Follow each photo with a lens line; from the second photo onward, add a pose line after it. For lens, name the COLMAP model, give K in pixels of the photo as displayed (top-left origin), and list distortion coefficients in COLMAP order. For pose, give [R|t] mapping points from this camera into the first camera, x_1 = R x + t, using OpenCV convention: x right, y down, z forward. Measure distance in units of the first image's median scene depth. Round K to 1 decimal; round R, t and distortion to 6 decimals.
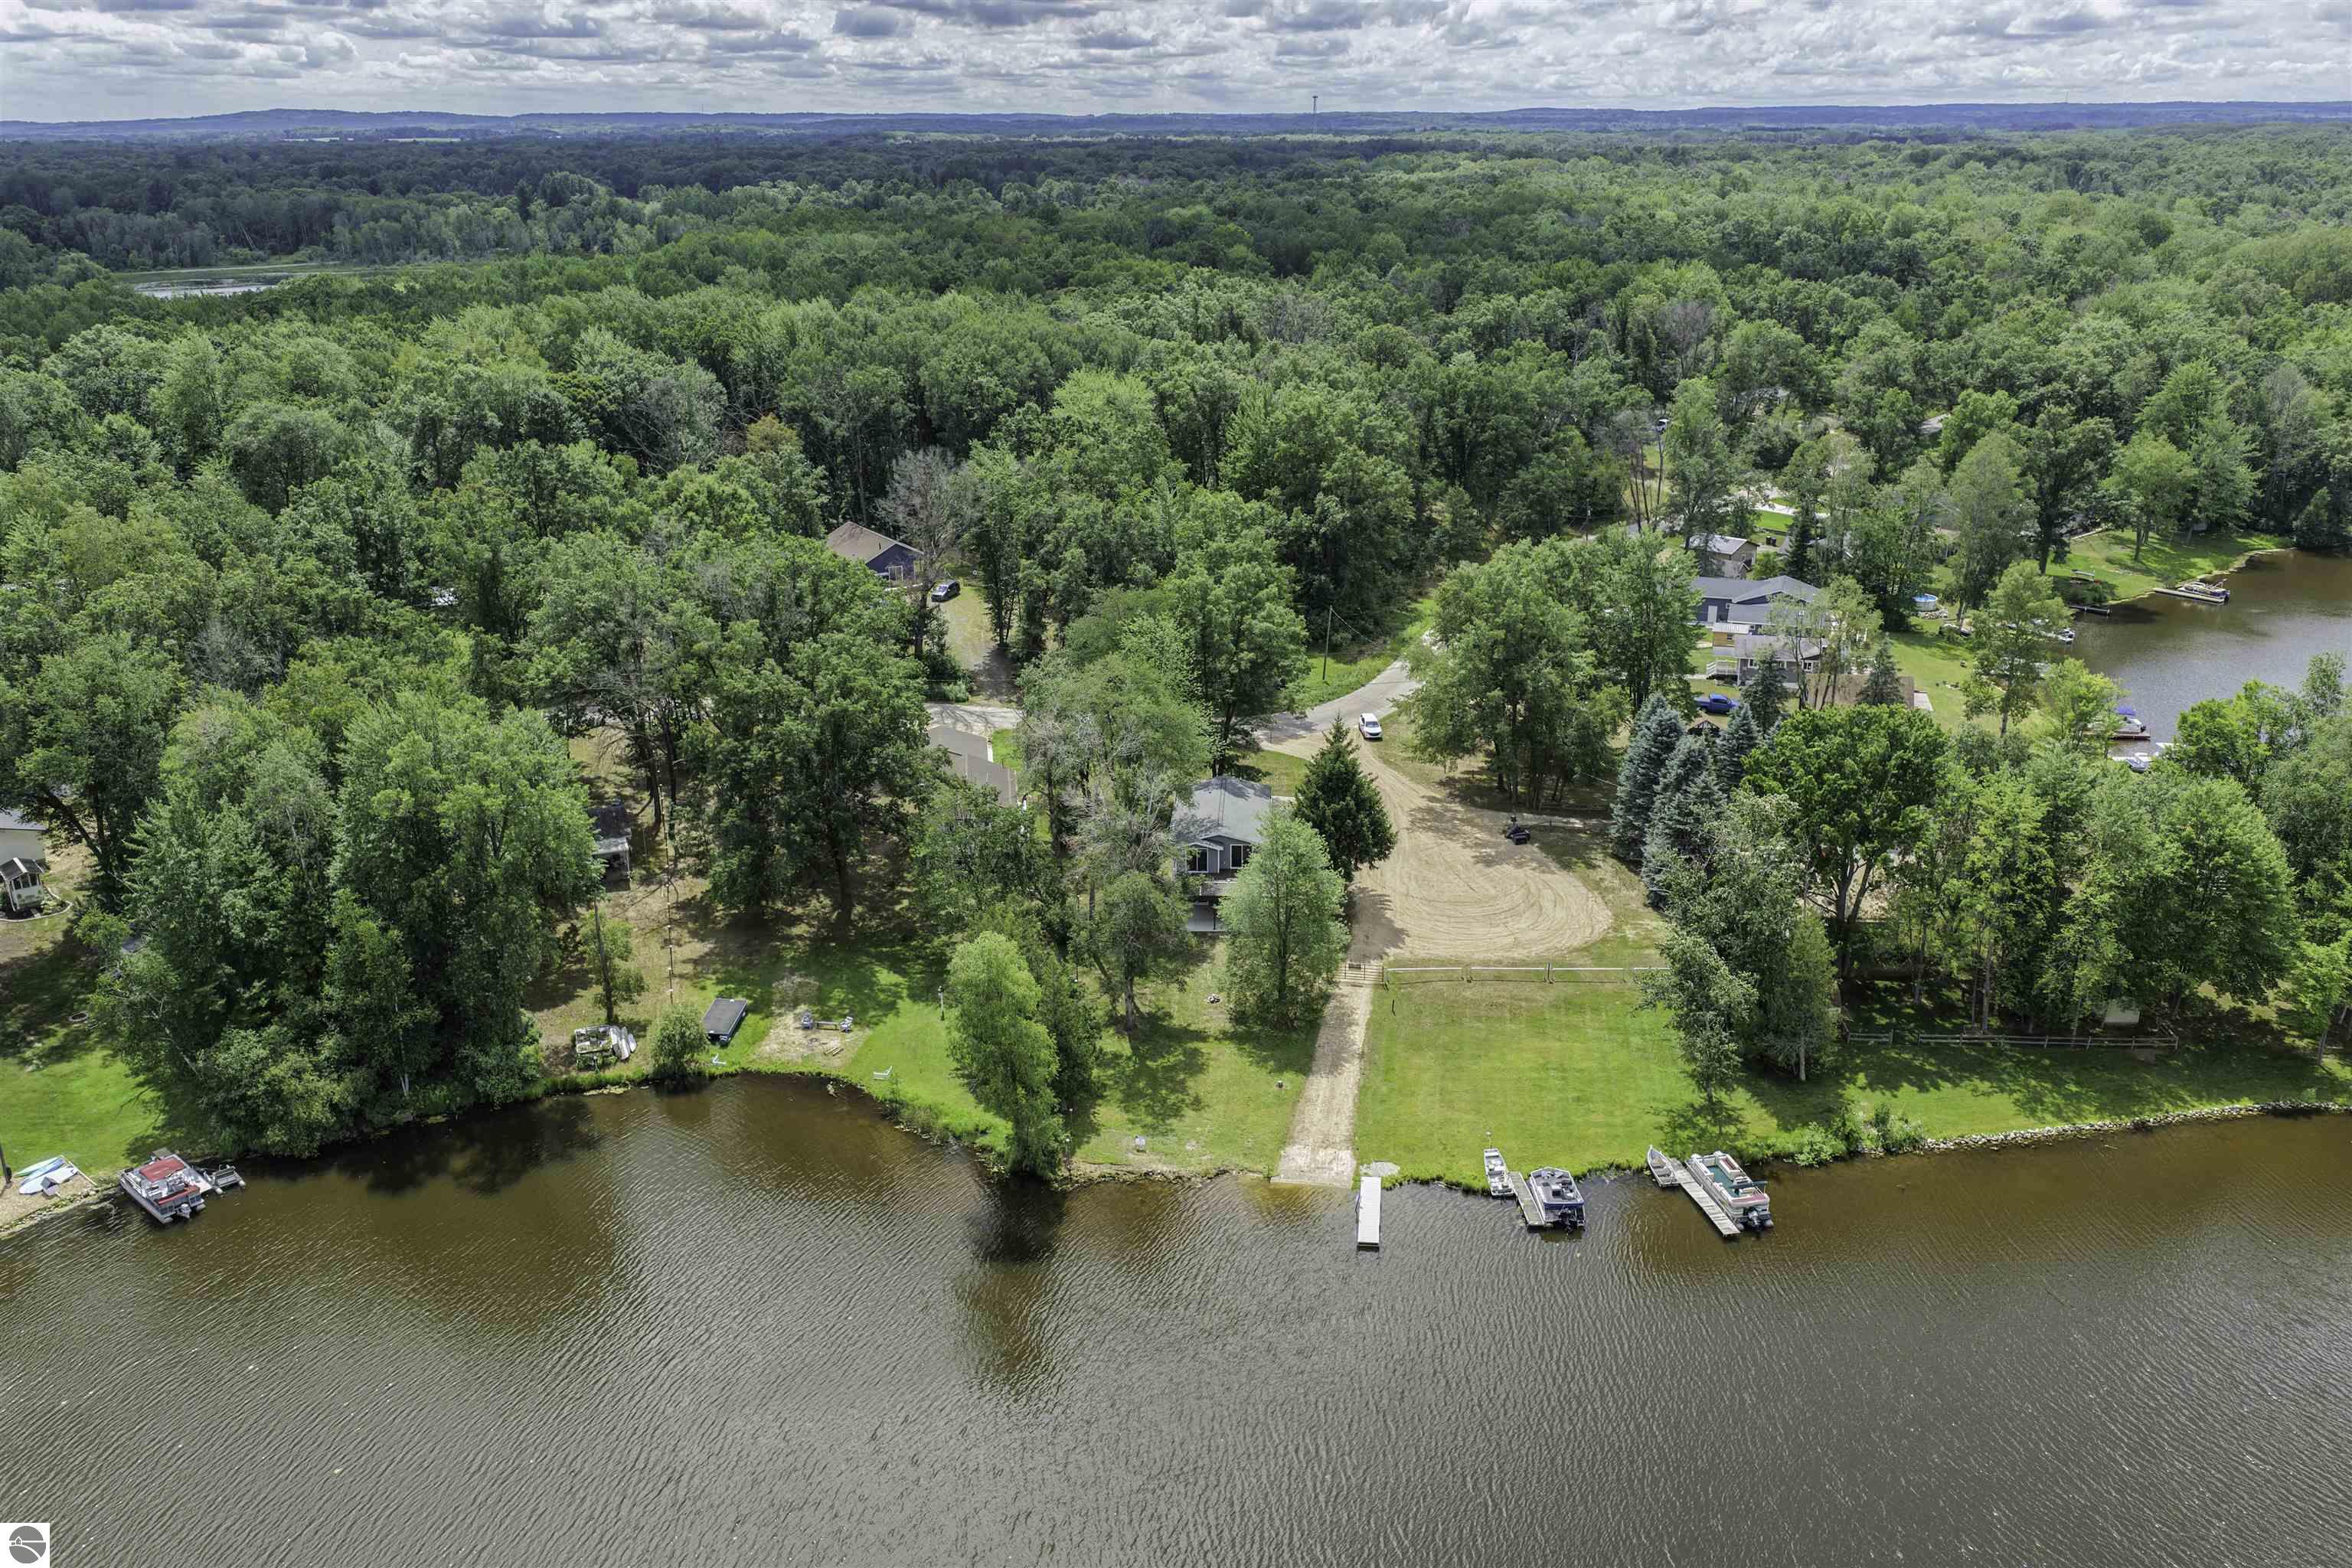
lens RADIAL K [[1945.3, 0, 1182.5], [0, 1945.3, 797.0], [0, 0, 1]] dist [-0.010253, 0.038329]
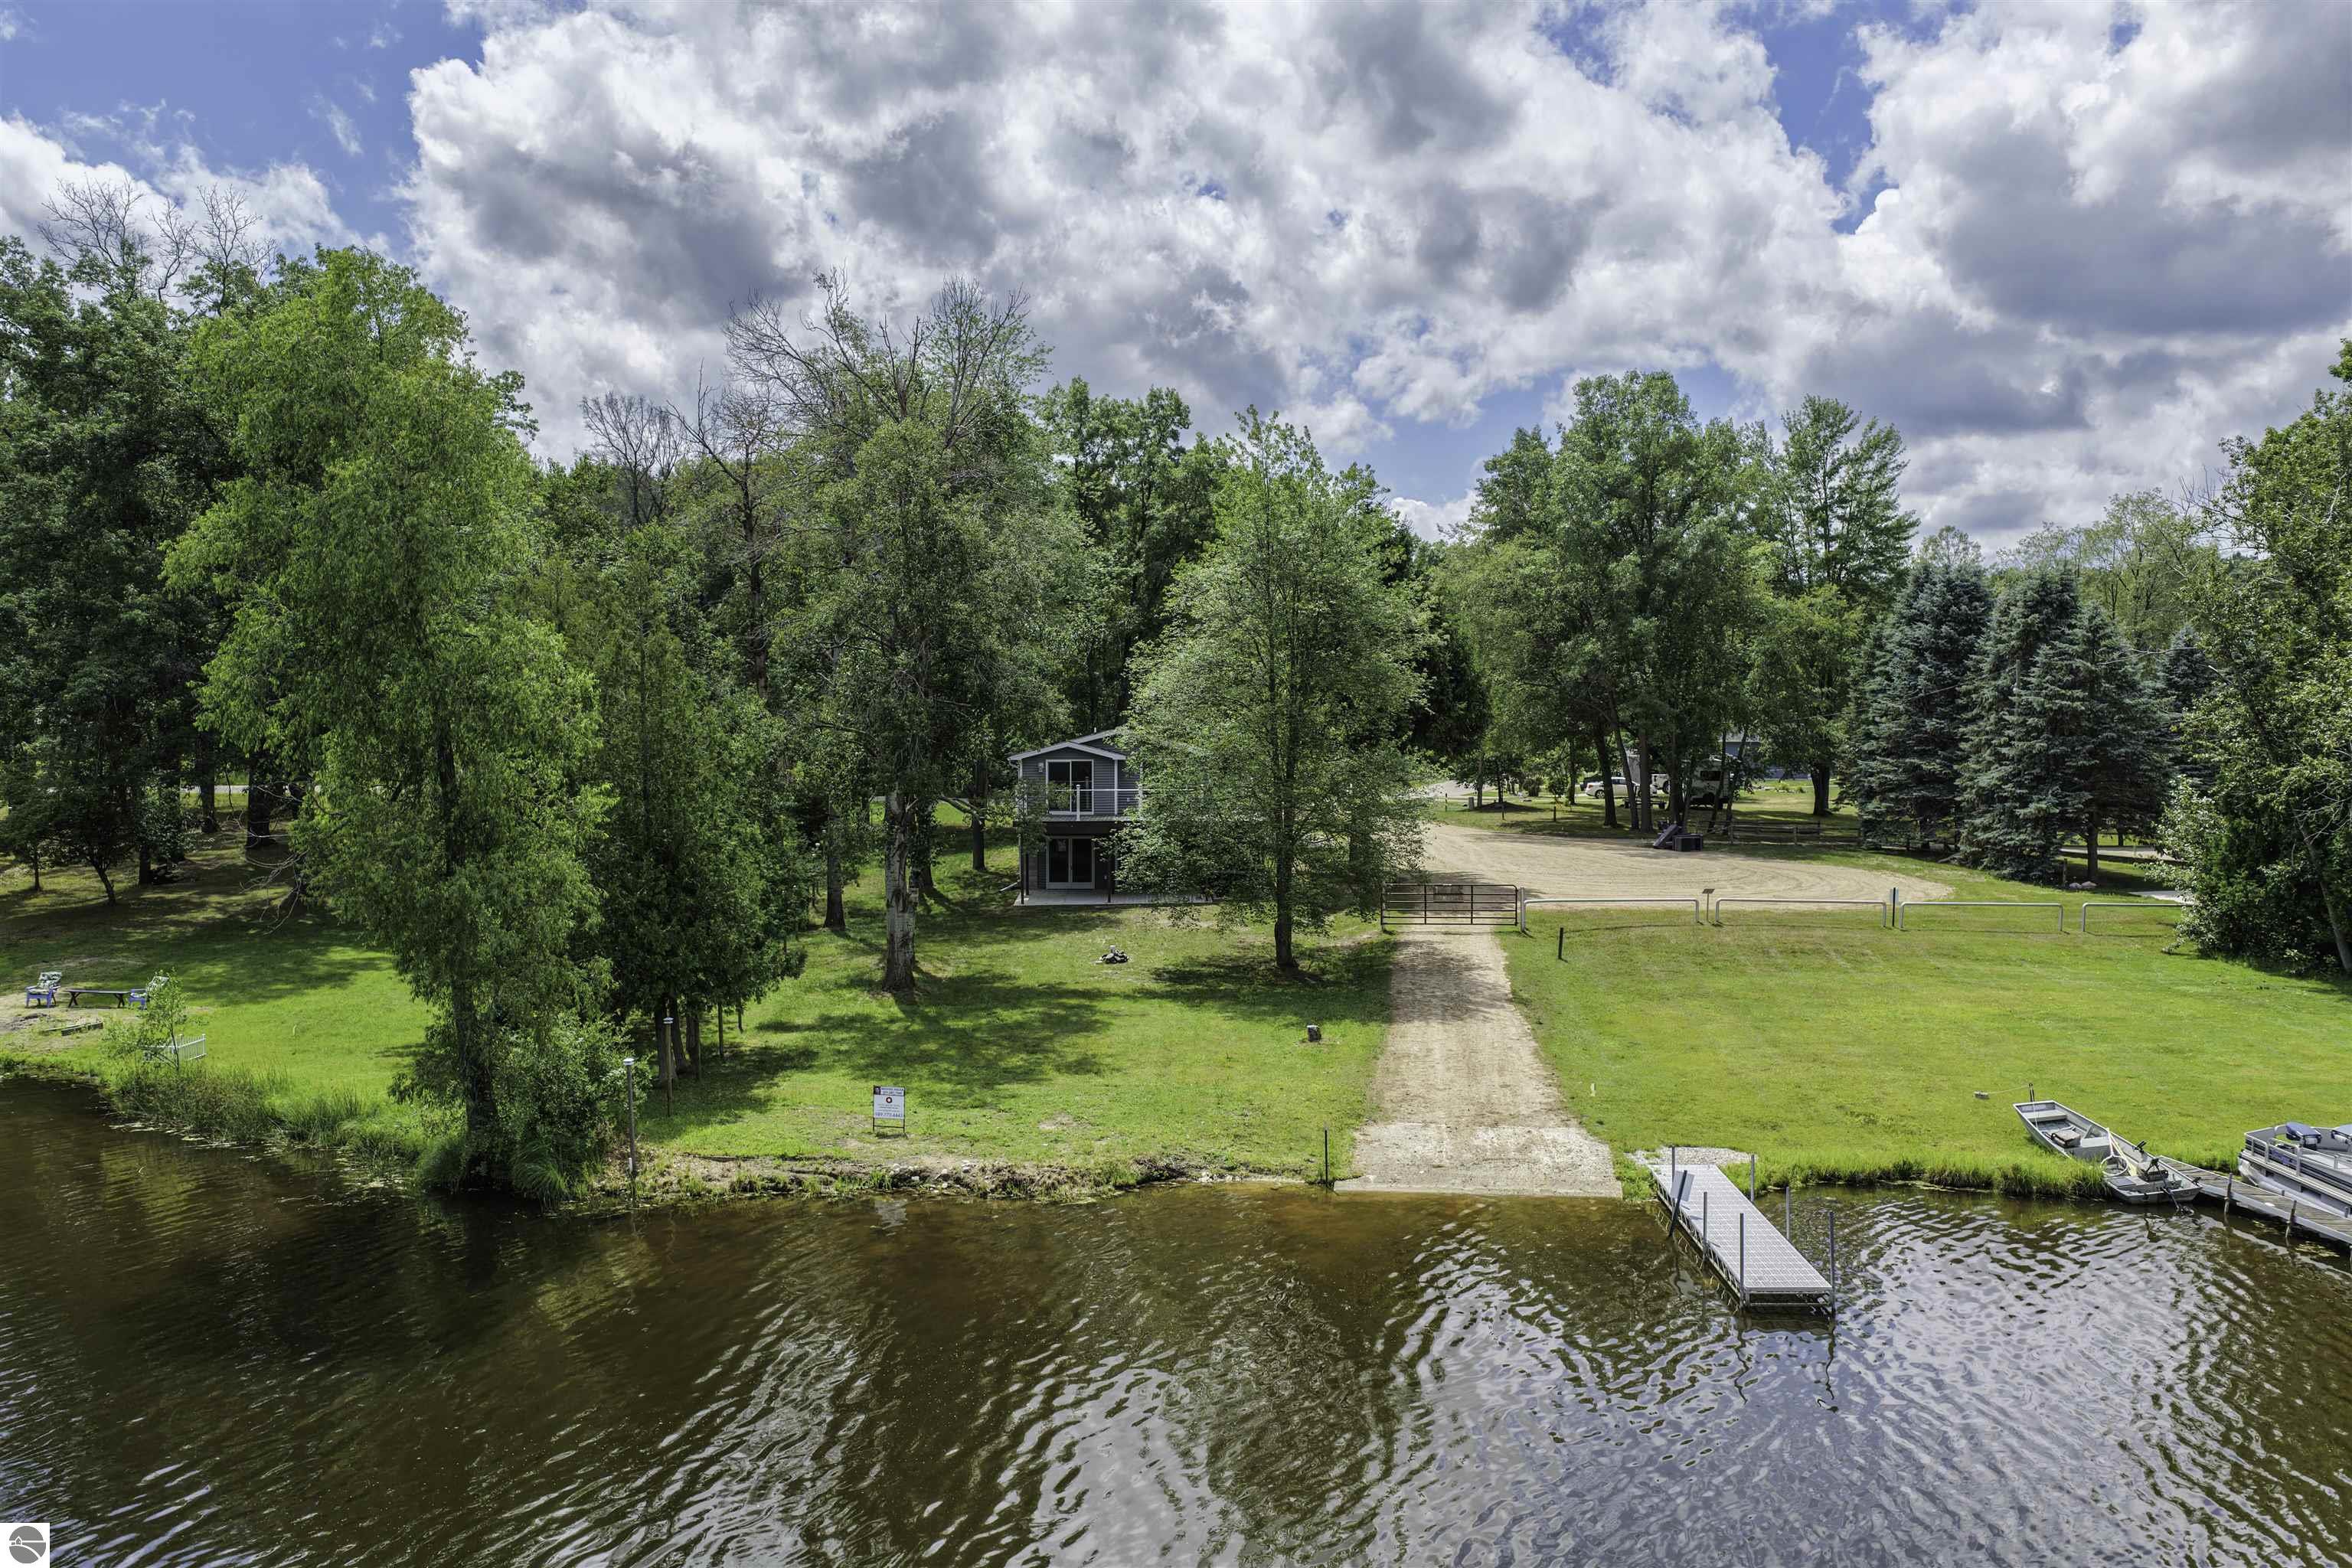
lens RADIAL K [[1945.3, 0, 1182.5], [0, 1945.3, 797.0], [0, 0, 1]] dist [-0.010253, 0.038329]
pose [[0.997696, 0.002827, 0.067778, 0.002752], [0.017014, 0.956766, -0.290359, 0.175970], [-0.065669, 0.290844, 0.954514, 0.553184]]
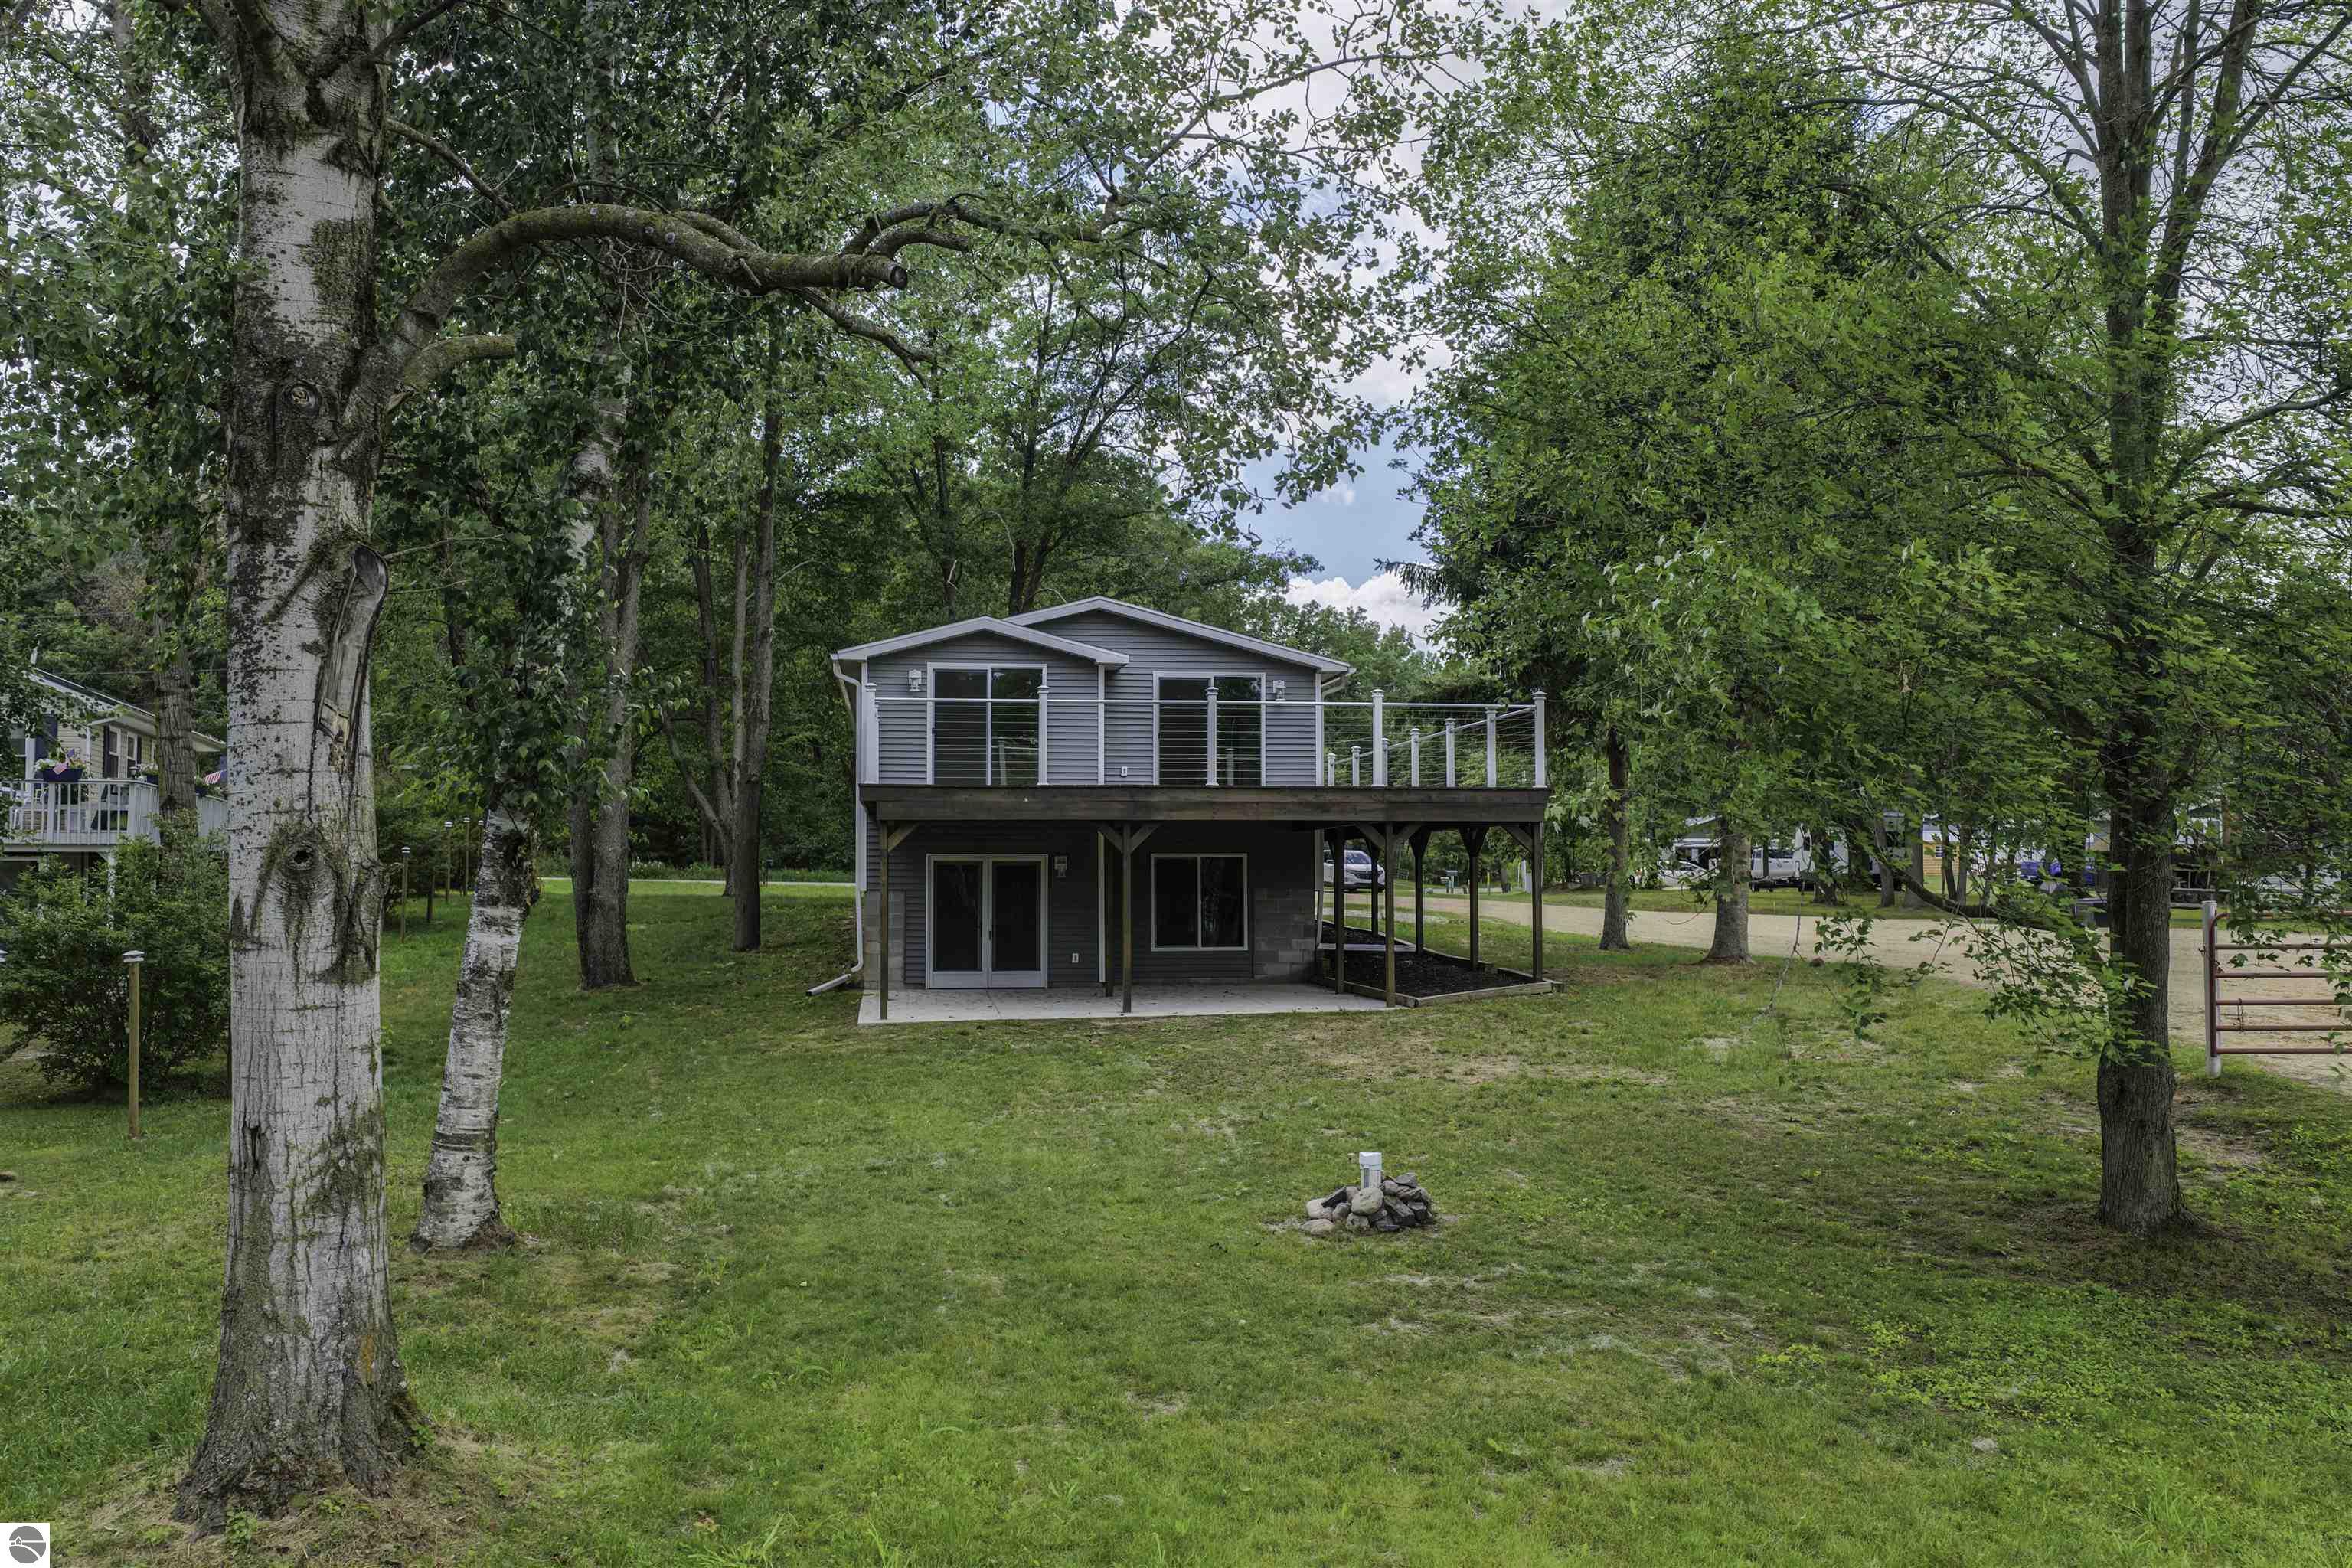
lens RADIAL K [[1950.2, 0, 1183.8], [0, 1950.2, 792.9], [0, 0, 1]] dist [-0.010606, 0.033400]
pose [[0.980595, 0.015098, 0.195462, -0.011076], [0.058508, 0.929055, -0.365286, 0.110546], [-0.187110, 0.369634, 0.910143, 0.837130]]
